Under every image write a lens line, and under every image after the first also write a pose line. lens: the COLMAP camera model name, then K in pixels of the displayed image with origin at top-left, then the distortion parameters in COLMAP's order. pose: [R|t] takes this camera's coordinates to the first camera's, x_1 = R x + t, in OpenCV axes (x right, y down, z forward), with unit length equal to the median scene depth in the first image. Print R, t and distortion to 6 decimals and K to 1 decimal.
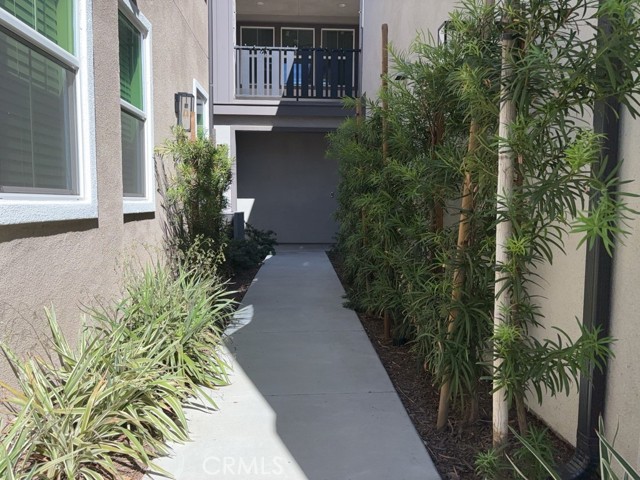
lens RADIAL K [[485.9, 0, 319.8], [0, 485.9, 243.0], [0, 0, 1]] dist [0.051435, -0.055430]
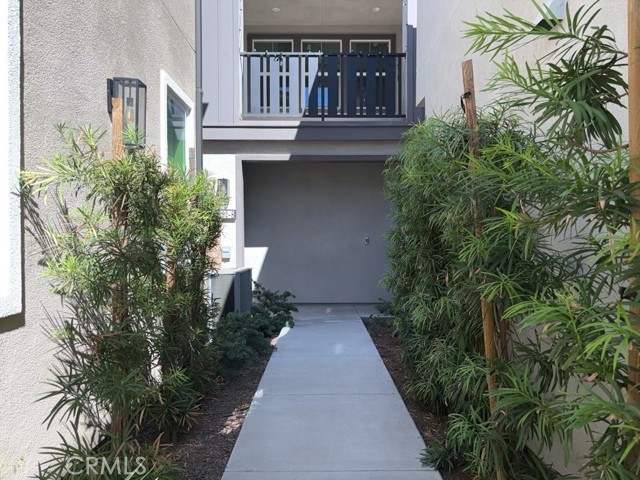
lens RADIAL K [[485.9, 0, 320.5], [0, 485.9, 238.6], [0, 0, 1]] dist [0.051435, -0.055430]
pose [[0.999150, -0.009358, -0.040142, -0.021003], [0.005855, 0.996234, -0.086504, -0.043078], [0.040800, 0.086196, 0.995442, 0.261363]]
